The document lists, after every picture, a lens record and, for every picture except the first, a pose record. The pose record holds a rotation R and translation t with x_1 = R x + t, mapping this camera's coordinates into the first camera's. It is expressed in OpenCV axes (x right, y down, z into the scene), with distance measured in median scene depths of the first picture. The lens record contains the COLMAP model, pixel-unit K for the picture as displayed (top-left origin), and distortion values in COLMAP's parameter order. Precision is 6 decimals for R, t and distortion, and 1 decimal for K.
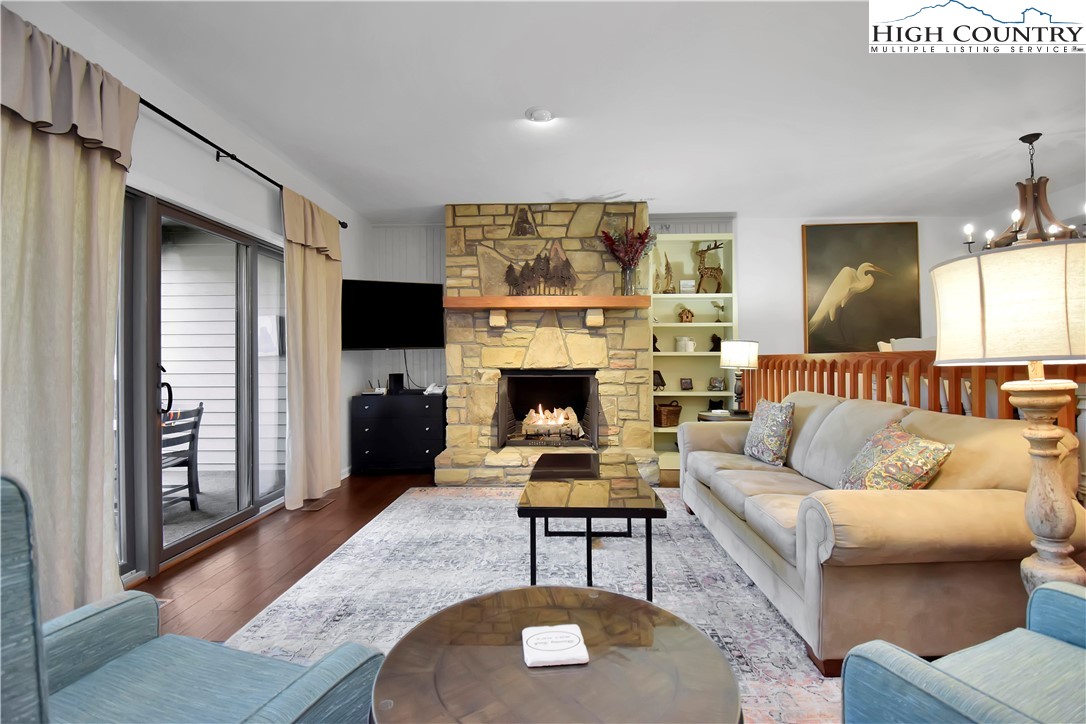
lens RADIAL K [[485.9, 0, 544.2], [0, 485.9, 360.2], [0, 0, 1]] dist [0.002823, -0.013238]
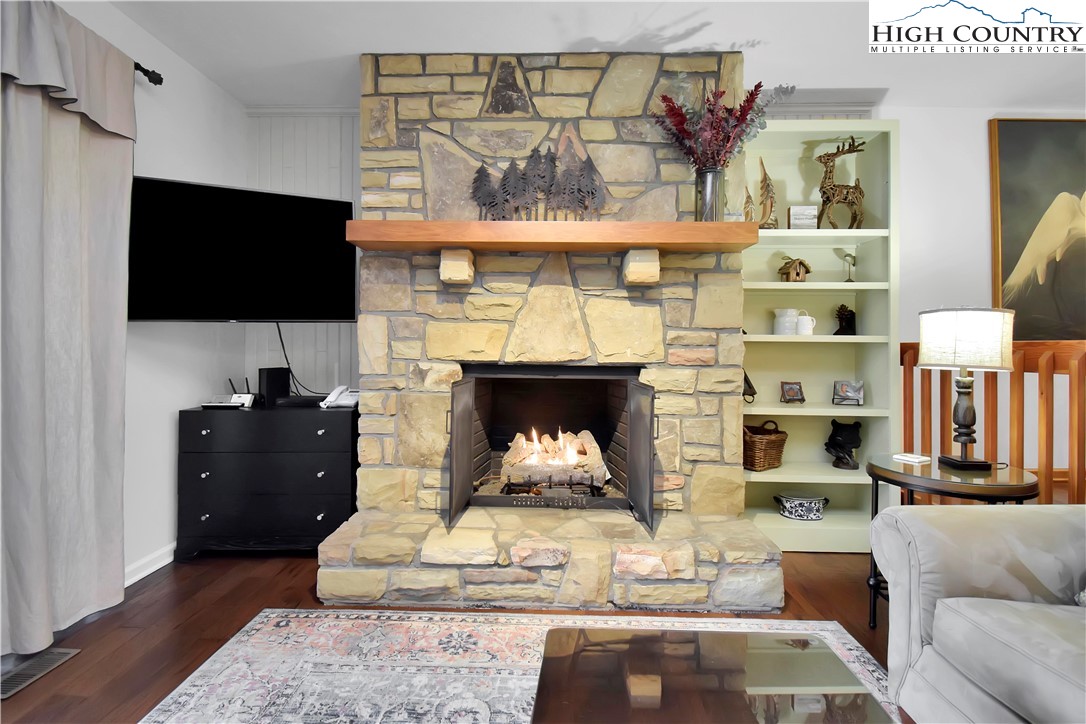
lens RADIAL K [[485.9, 0, 563.4], [0, 485.9, 335.6], [0, 0, 1]] dist [0.002823, -0.013238]
pose [[0.997790, 0.012161, 0.065331, -0.013101], [-0.011016, 0.999780, -0.017854, -0.003569], [-0.065534, 0.017094, 0.997704, 0.466360]]
